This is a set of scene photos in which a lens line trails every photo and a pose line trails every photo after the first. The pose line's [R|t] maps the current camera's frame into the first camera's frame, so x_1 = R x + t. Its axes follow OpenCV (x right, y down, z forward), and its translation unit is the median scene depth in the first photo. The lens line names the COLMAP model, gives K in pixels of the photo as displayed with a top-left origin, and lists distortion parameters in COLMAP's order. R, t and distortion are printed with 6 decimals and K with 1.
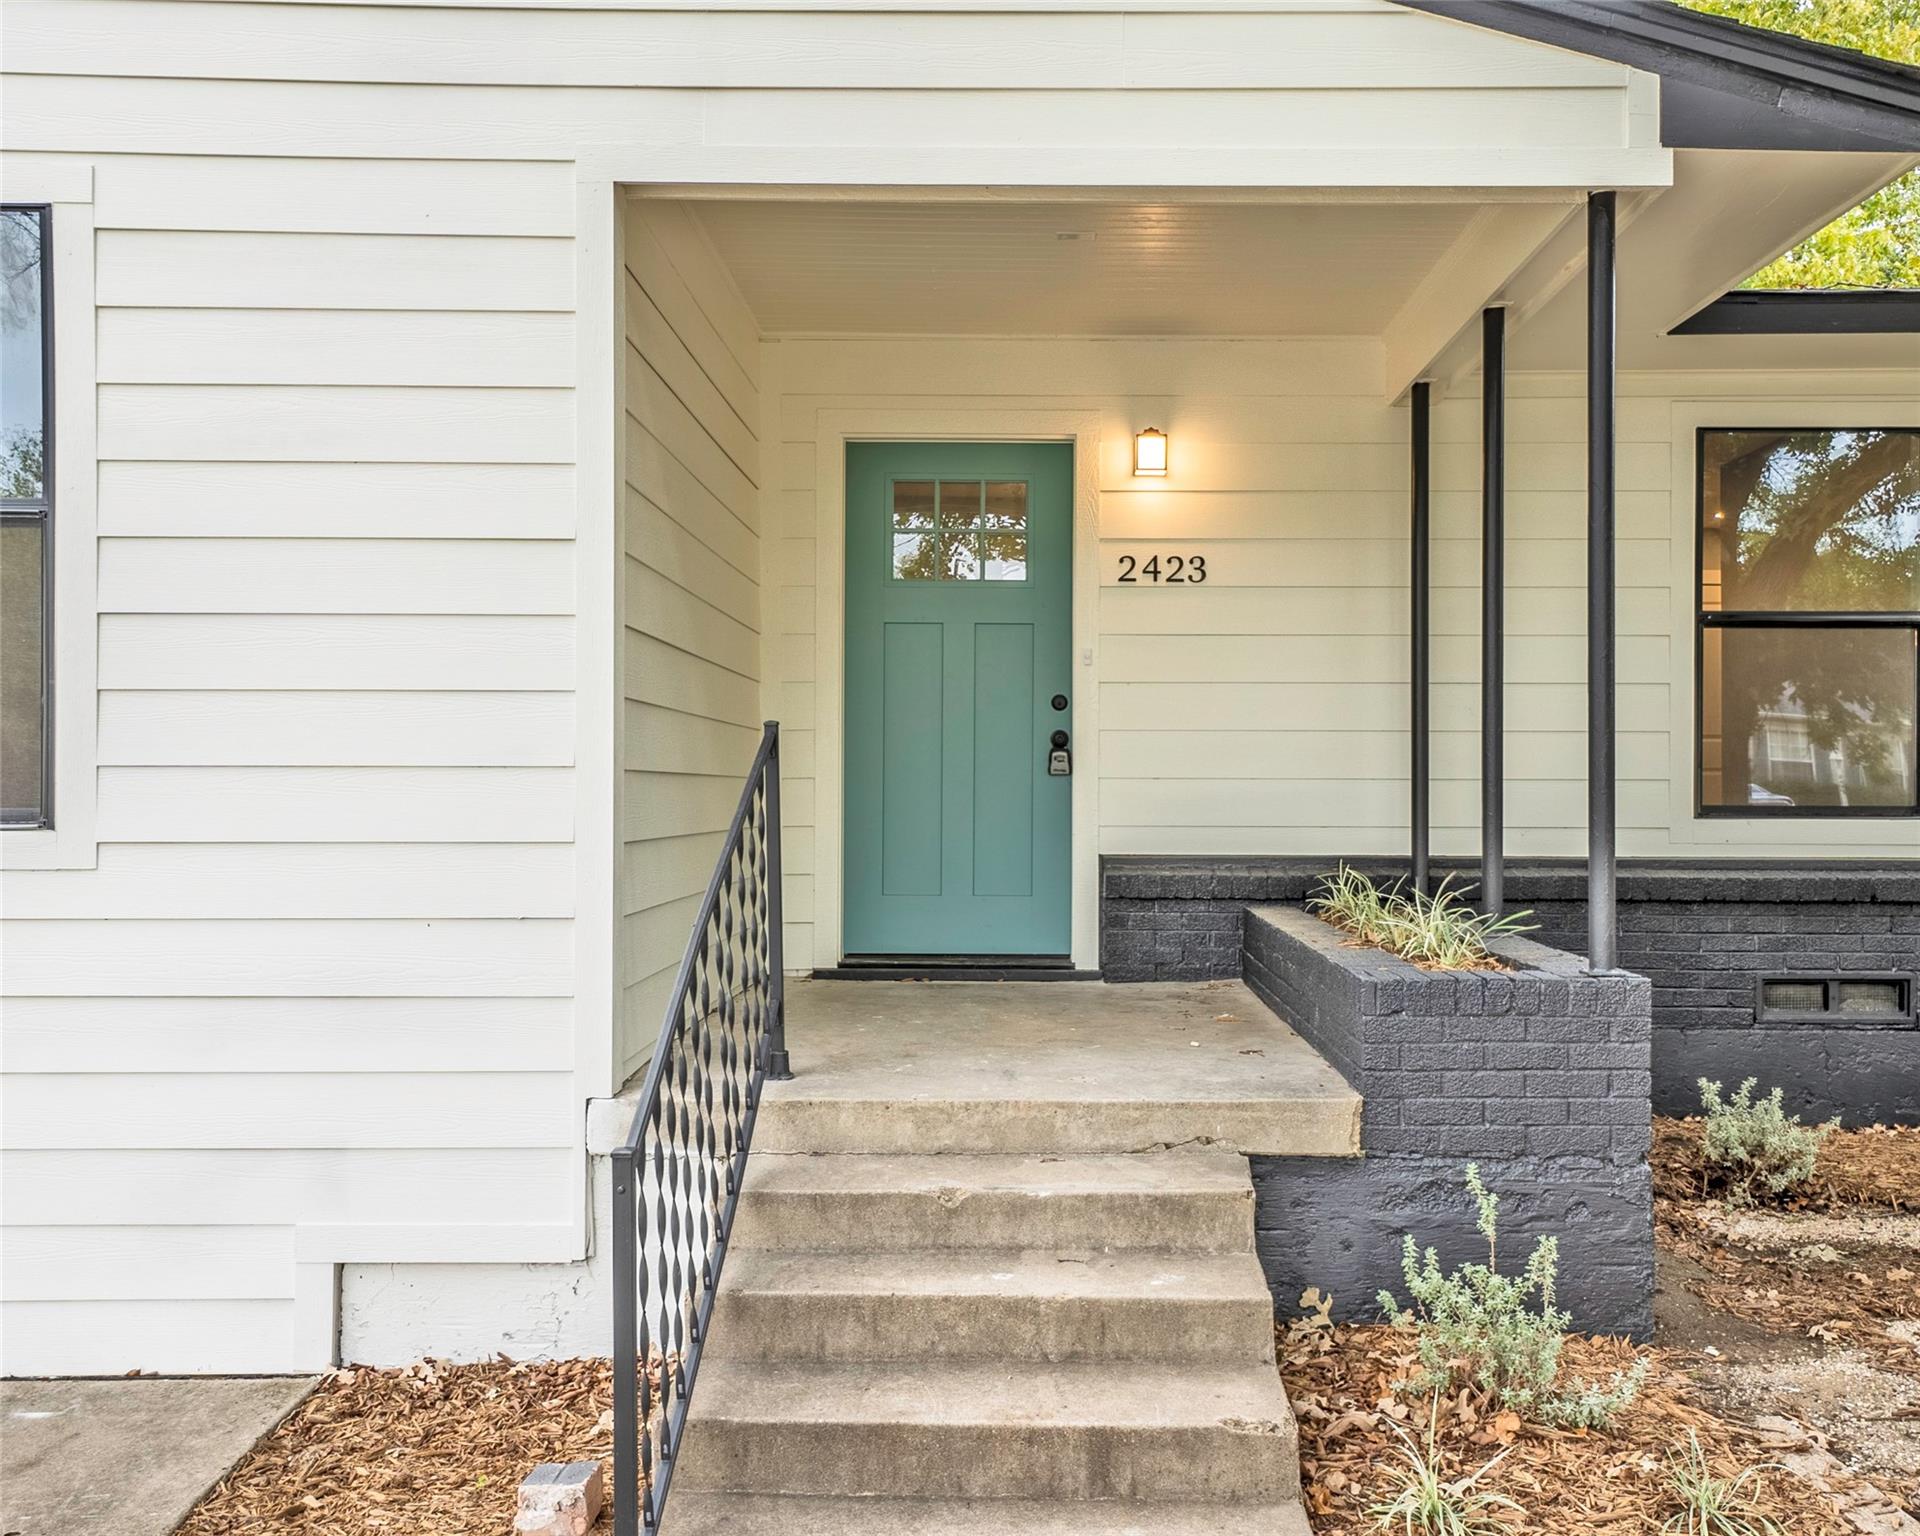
lens RADIAL K [[1588.5, 0, 960.0], [0, 1588.5, 768.0], [0, 0, 1]] dist [0.010883, 0.001571]
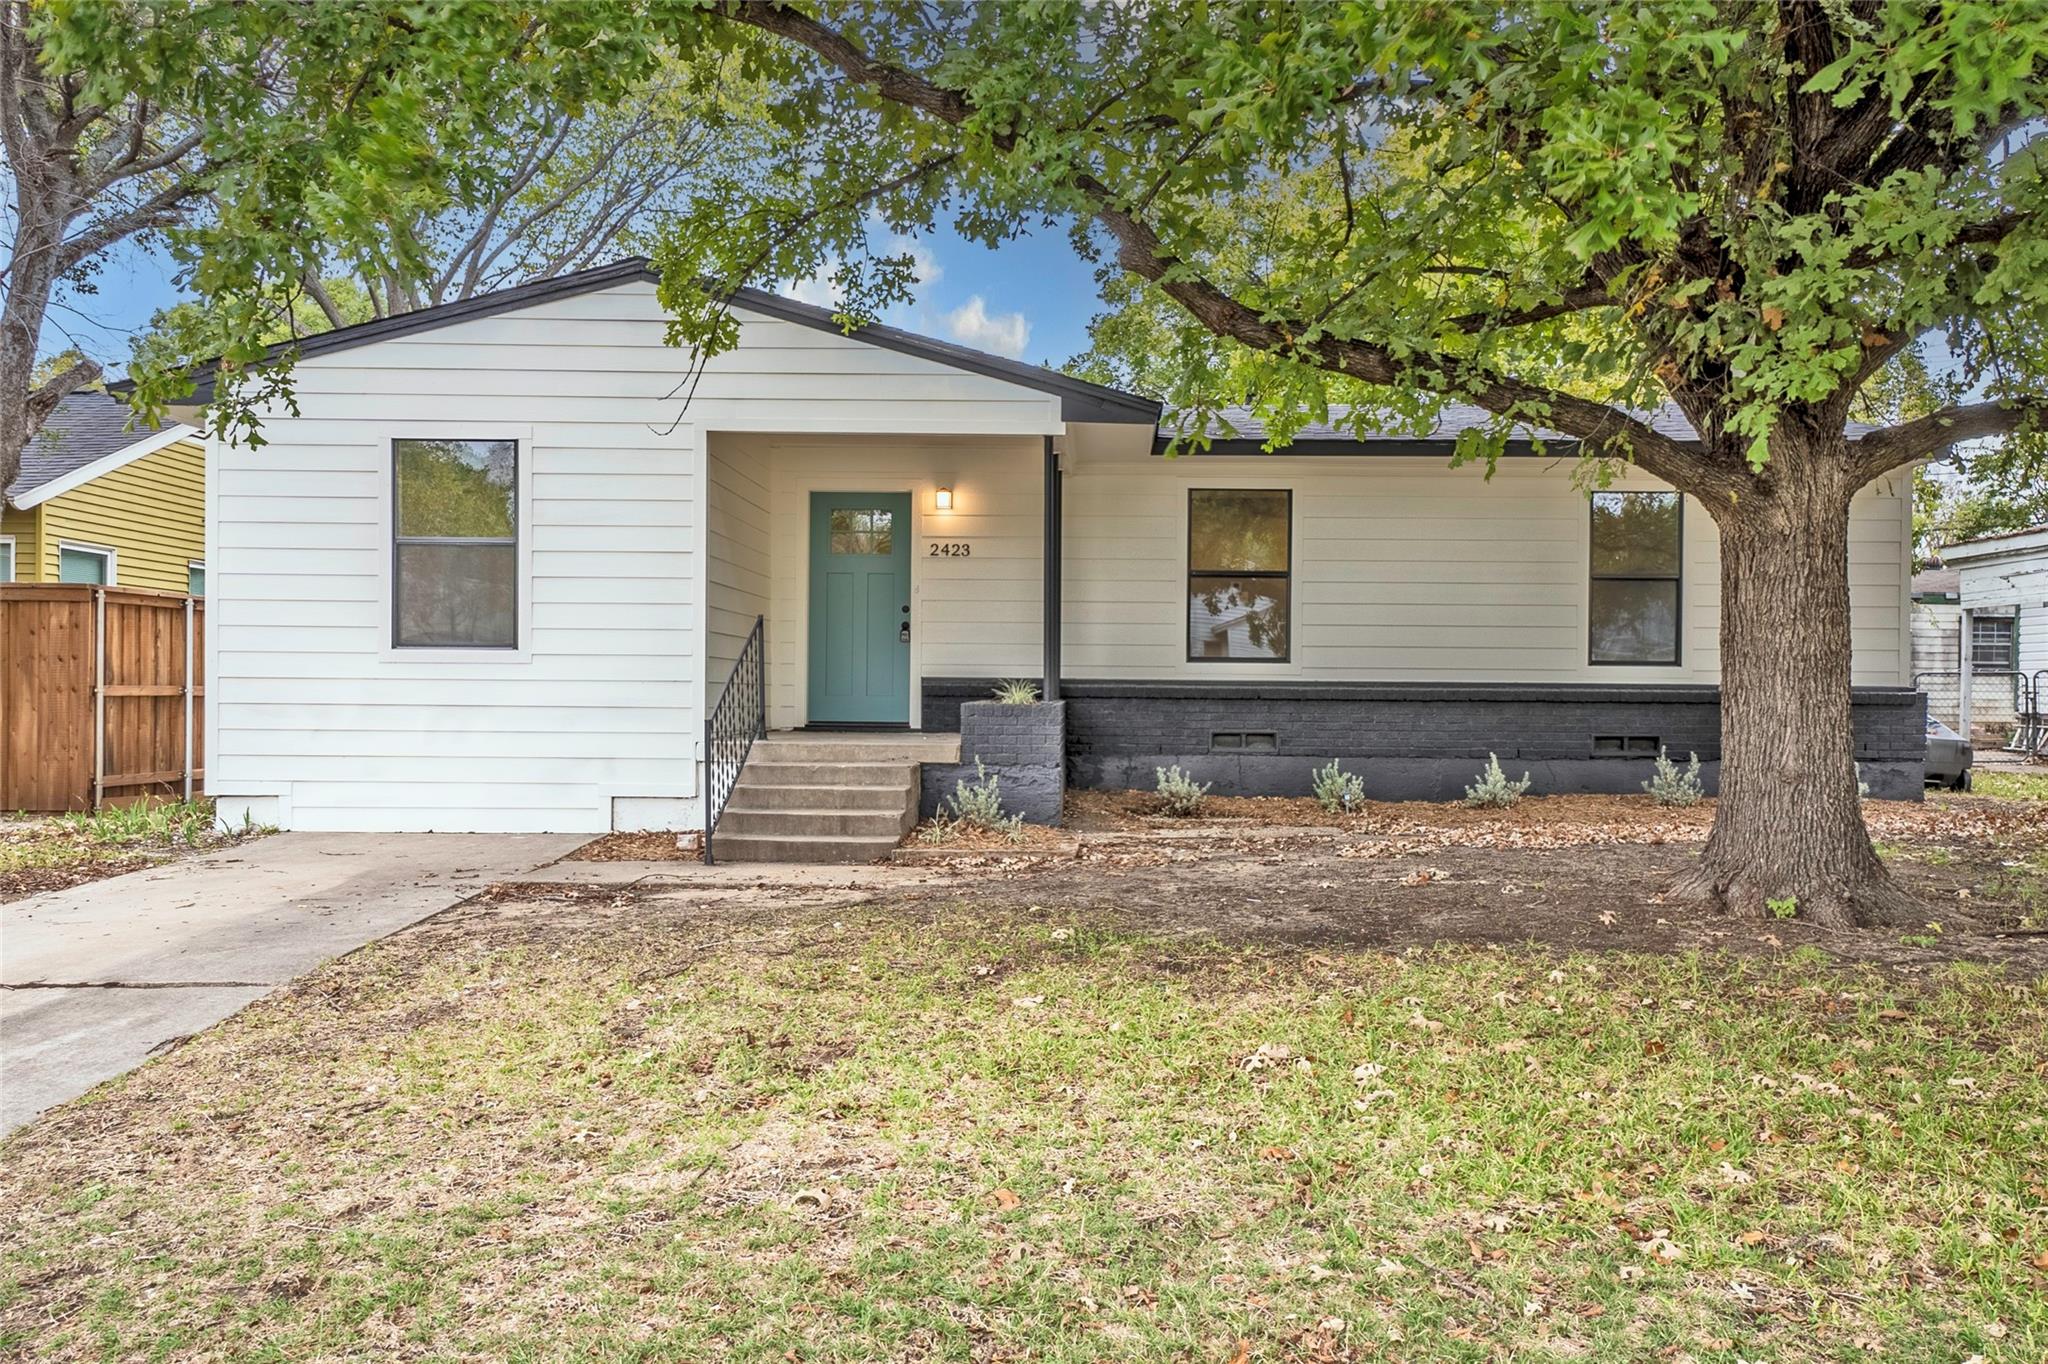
lens RADIAL K [[1526.8, 0, 1019.7], [0, 1526.8, 684.7], [0, 0, 1]] dist [0.039974, 0.002018]
pose [[0.999892, 0.005905, -0.013464, 0.319688], [-0.005802, 0.999953, 0.007712, 0.060228], [0.013508, -0.007633, 0.999880, -1.451149]]
